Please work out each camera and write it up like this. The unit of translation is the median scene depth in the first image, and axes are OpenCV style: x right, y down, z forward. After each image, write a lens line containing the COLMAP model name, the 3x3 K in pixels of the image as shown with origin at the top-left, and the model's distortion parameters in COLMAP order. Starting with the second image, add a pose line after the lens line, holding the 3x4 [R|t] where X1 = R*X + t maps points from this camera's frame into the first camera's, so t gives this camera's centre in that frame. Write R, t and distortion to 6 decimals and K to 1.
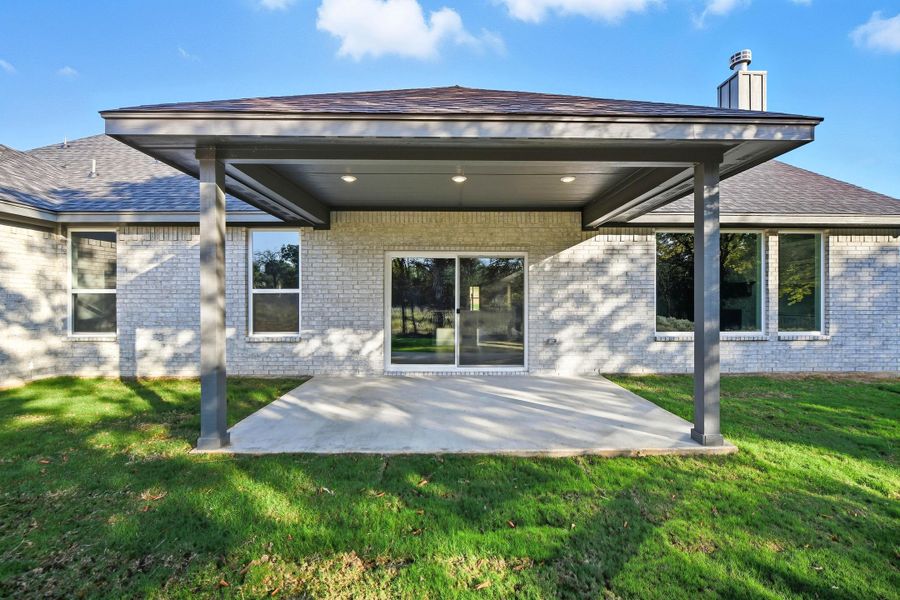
lens RADIAL K [[360.2, 0, 454.8], [0, 360.2, 301.0], [0, 0, 1]] dist [-0.005858, -0.000882]
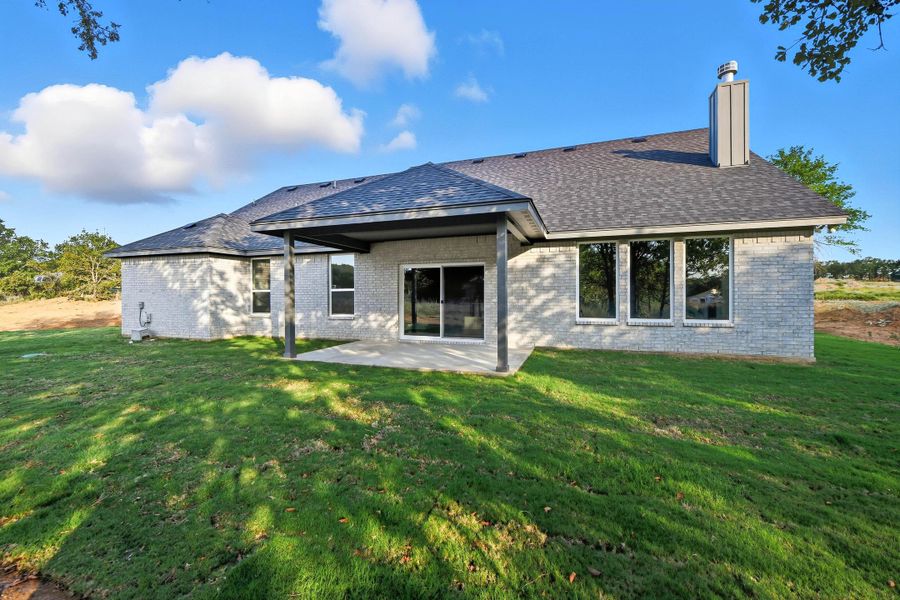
lens RADIAL K [[360.2, 0, 456.5], [0, 360.2, 299.7], [0, 0, 1]] dist [-0.005858, -0.000882]
pose [[0.941355, 0.000483, -0.337416, 0.590089], [0.001203, 0.999988, 0.004790, 0.010855], [0.337414, -0.004915, 0.941343, -0.428796]]
